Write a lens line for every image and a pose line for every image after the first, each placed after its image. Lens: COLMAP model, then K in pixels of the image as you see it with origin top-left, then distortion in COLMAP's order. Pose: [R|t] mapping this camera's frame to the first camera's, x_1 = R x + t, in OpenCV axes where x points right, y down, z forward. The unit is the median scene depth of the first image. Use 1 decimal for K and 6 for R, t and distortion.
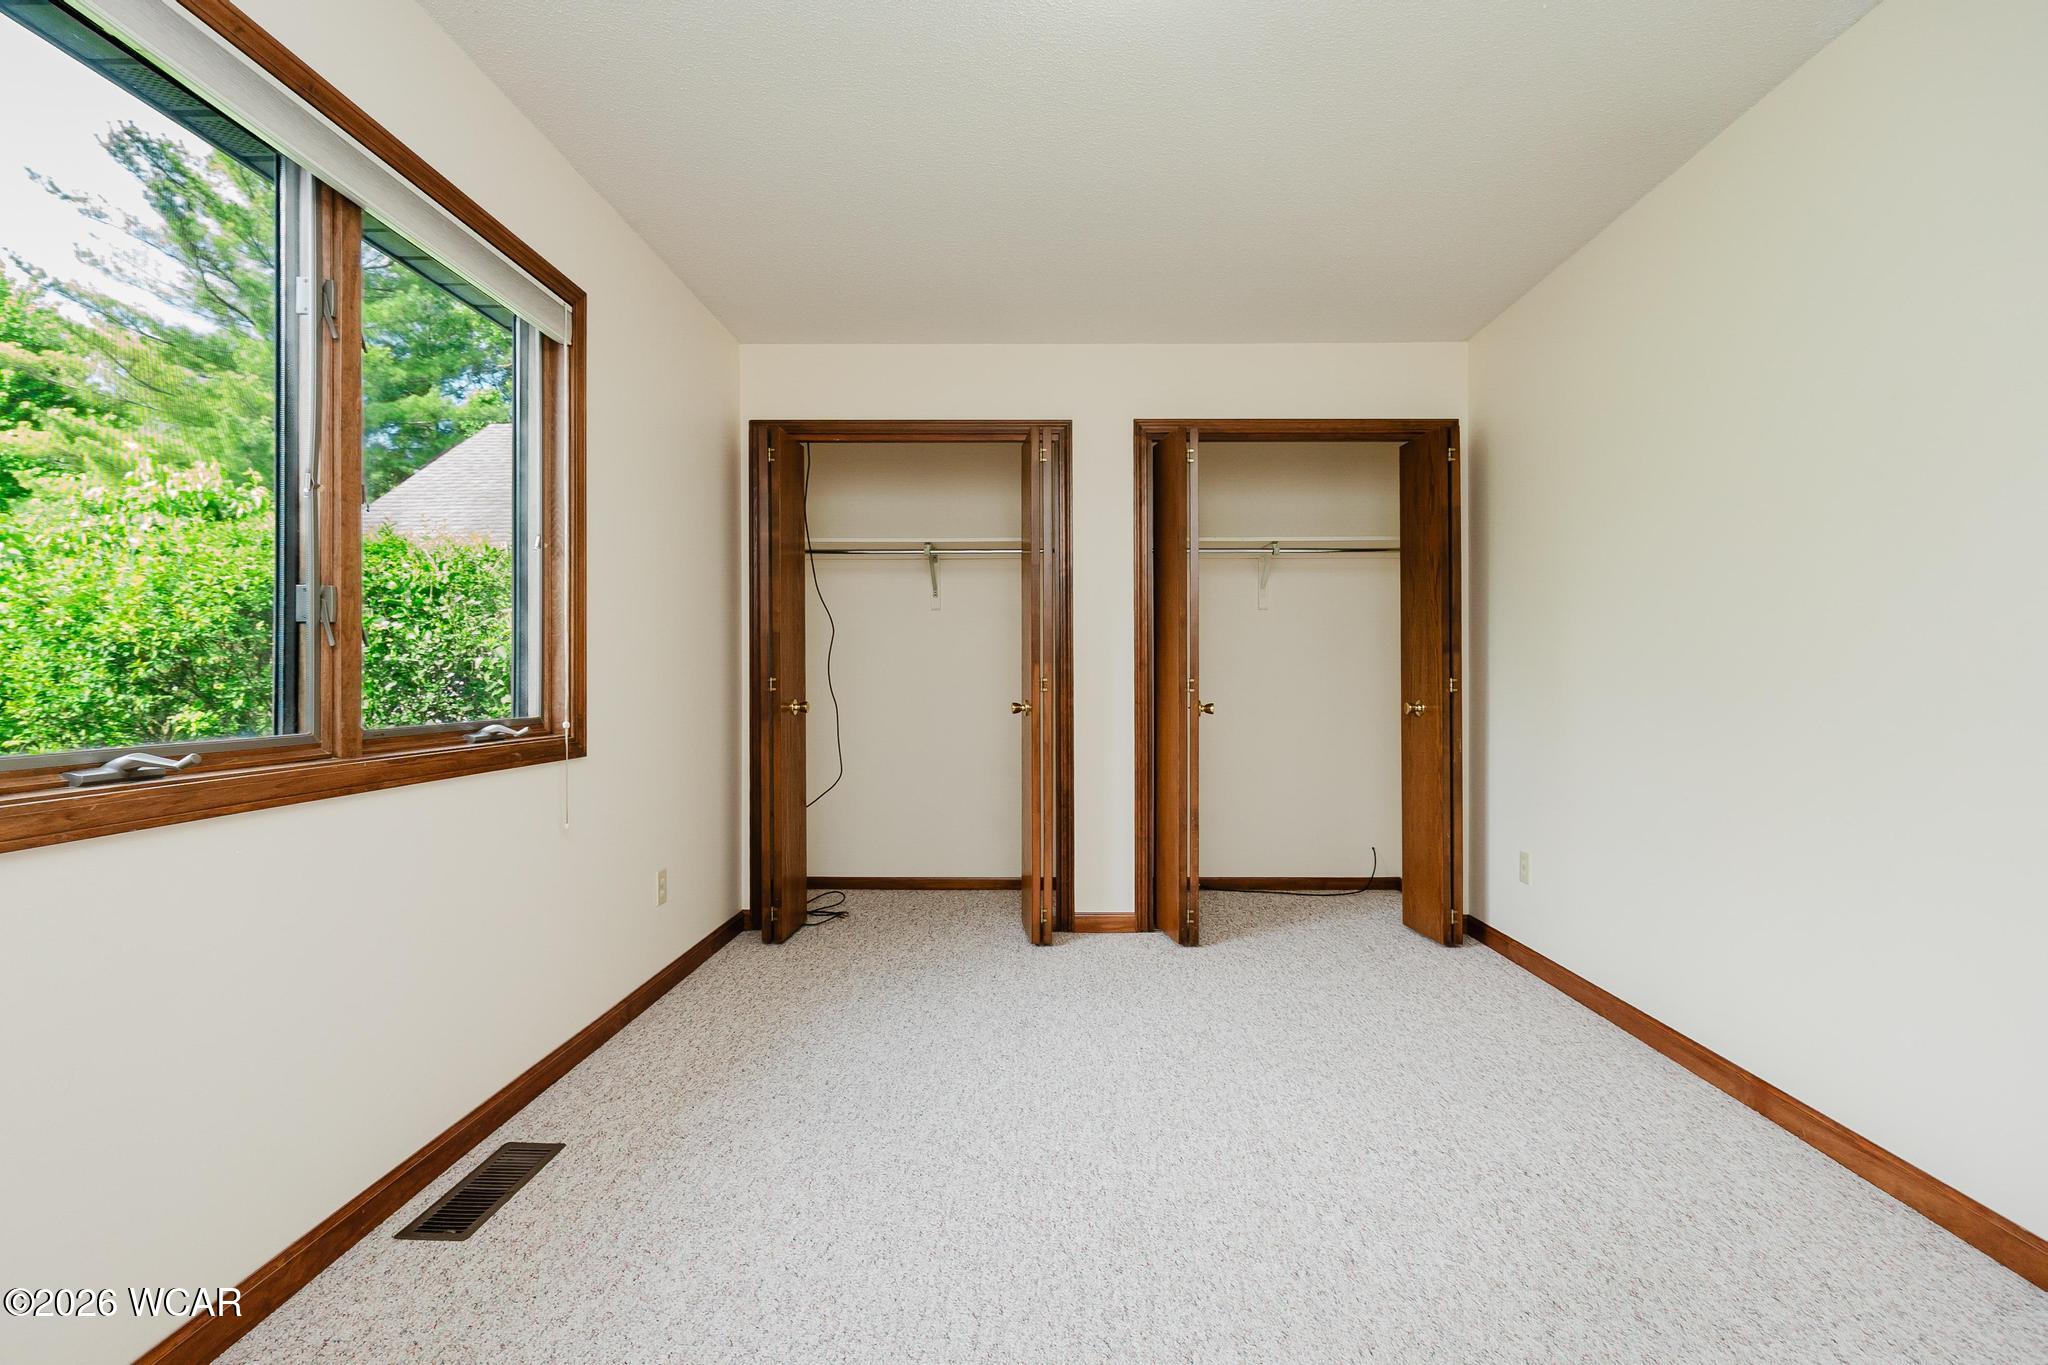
lens RADIAL K [[869.6, 0, 1032.0], [0, 869.6, 677.4], [0, 0, 1]] dist [-0.000731, -0.000069]
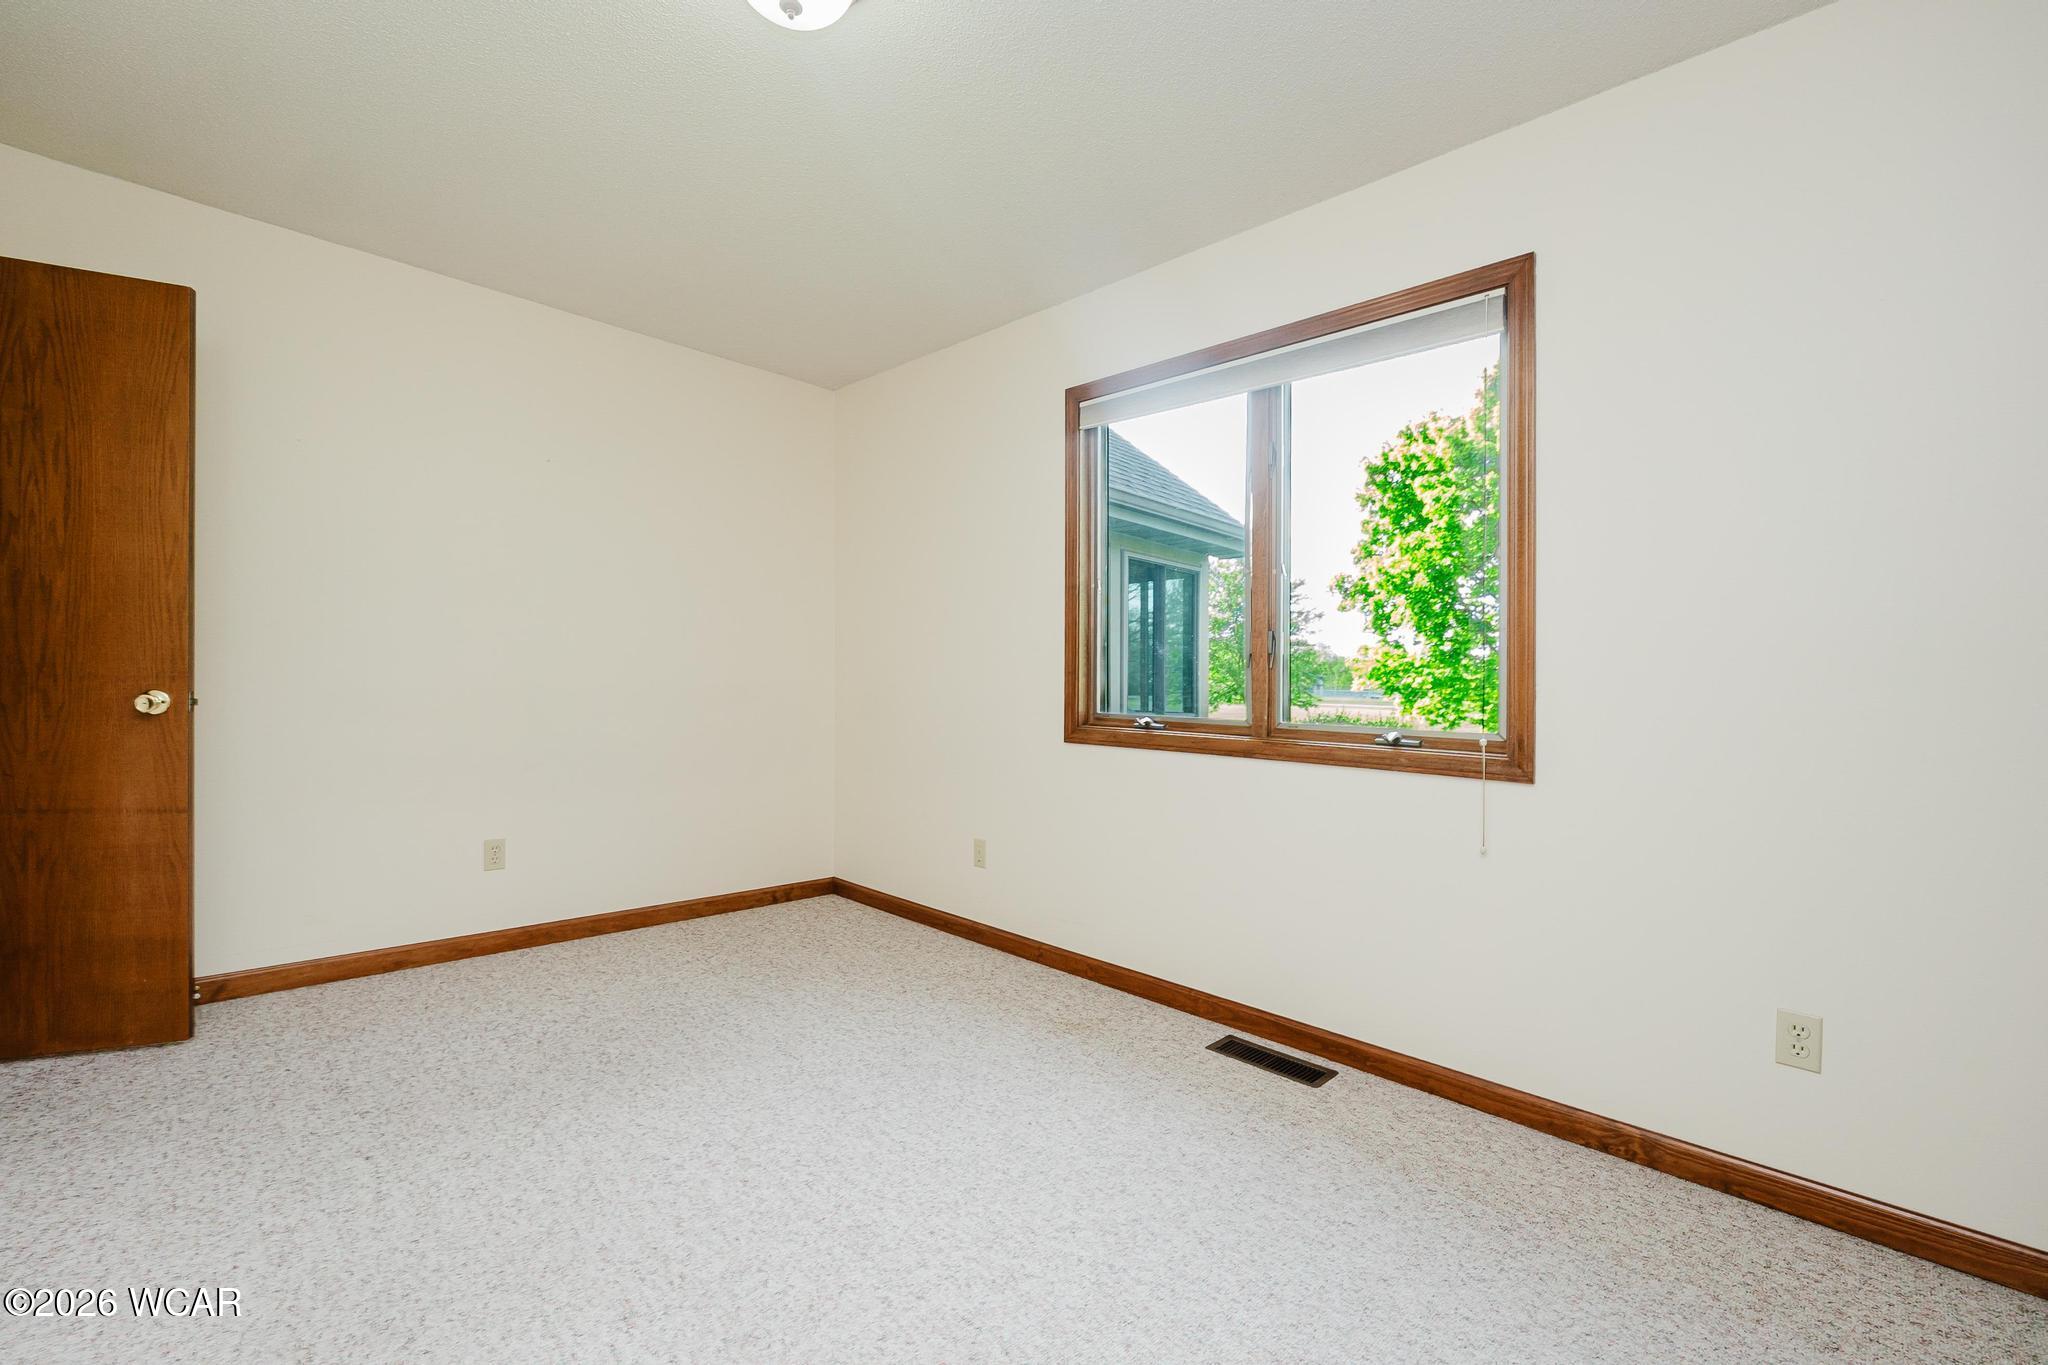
lens RADIAL K [[869.6, 0, 1029.4], [0, 869.6, 686.1], [0, 0, 1]] dist [-0.000731, -0.000069]
pose [[-0.675625, -0.020383, -0.736964, 0.689876], [-0.026109, 0.999652, -0.003713, 0.012158], [0.736783, 0.016733, -0.675922, 1.725268]]
